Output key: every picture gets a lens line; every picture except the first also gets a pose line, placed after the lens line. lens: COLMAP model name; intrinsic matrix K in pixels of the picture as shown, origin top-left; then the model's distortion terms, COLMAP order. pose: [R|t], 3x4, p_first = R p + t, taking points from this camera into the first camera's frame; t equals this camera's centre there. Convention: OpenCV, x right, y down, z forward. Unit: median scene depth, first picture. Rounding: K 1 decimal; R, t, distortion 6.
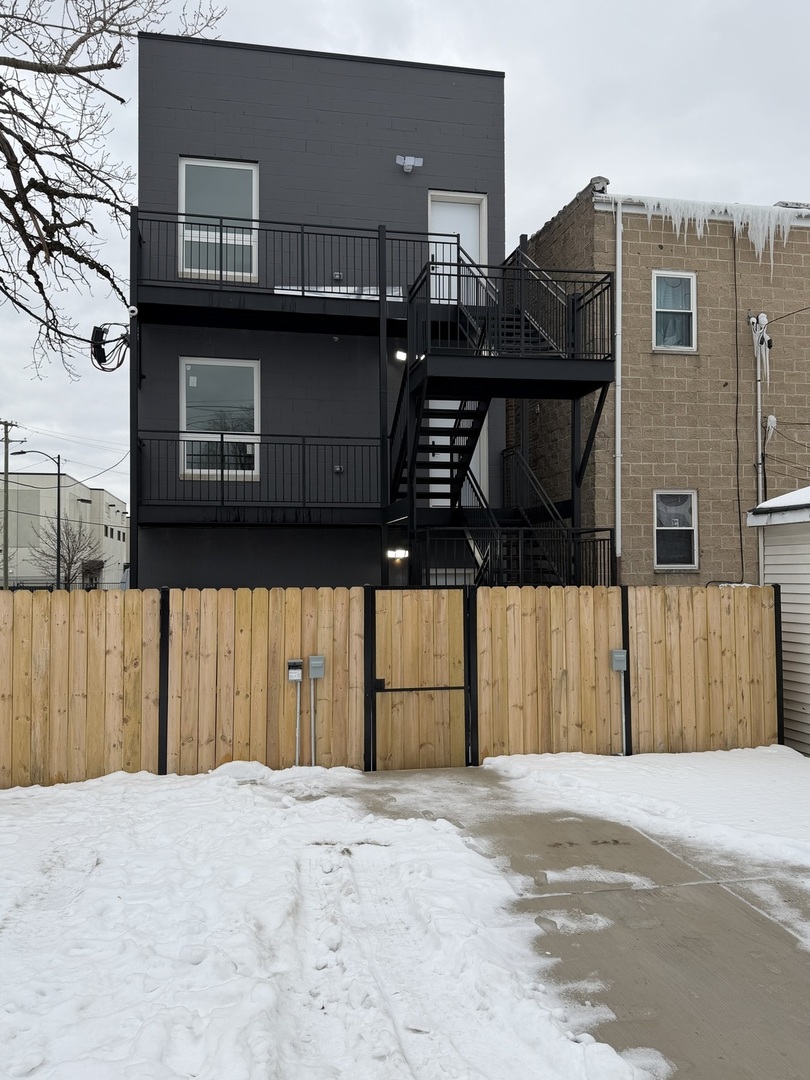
lens RADIAL K [[884.7, 0, 409.9], [0, 884.7, 541.0], [0, 0, 1]] dist [0.048346, -0.099005]
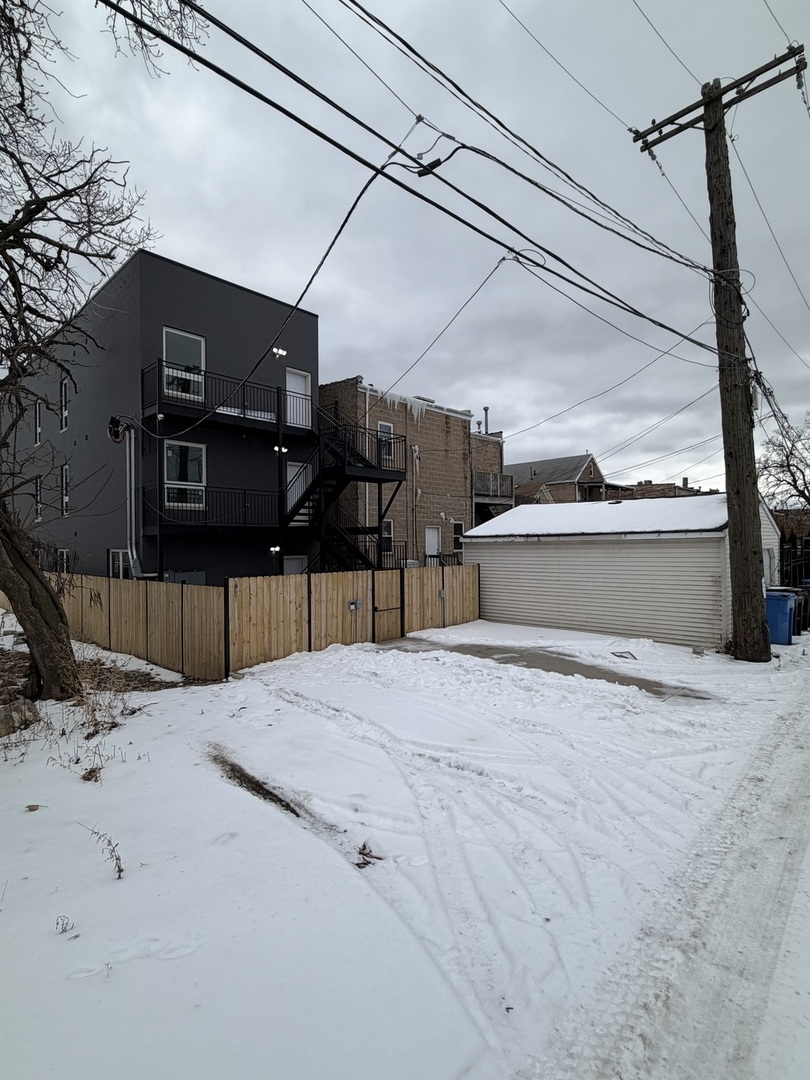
lens RADIAL K [[534.5, 0, 405.8], [0, 534.5, 542.7], [0, 0, 1]] dist [-0.020361, -0.000041]
pose [[0.815957, -0.000483, 0.578112, -0.476999], [-0.018756, 0.999451, 0.027308, -0.038046], [-0.577808, -0.033125, 0.815500, -0.156319]]
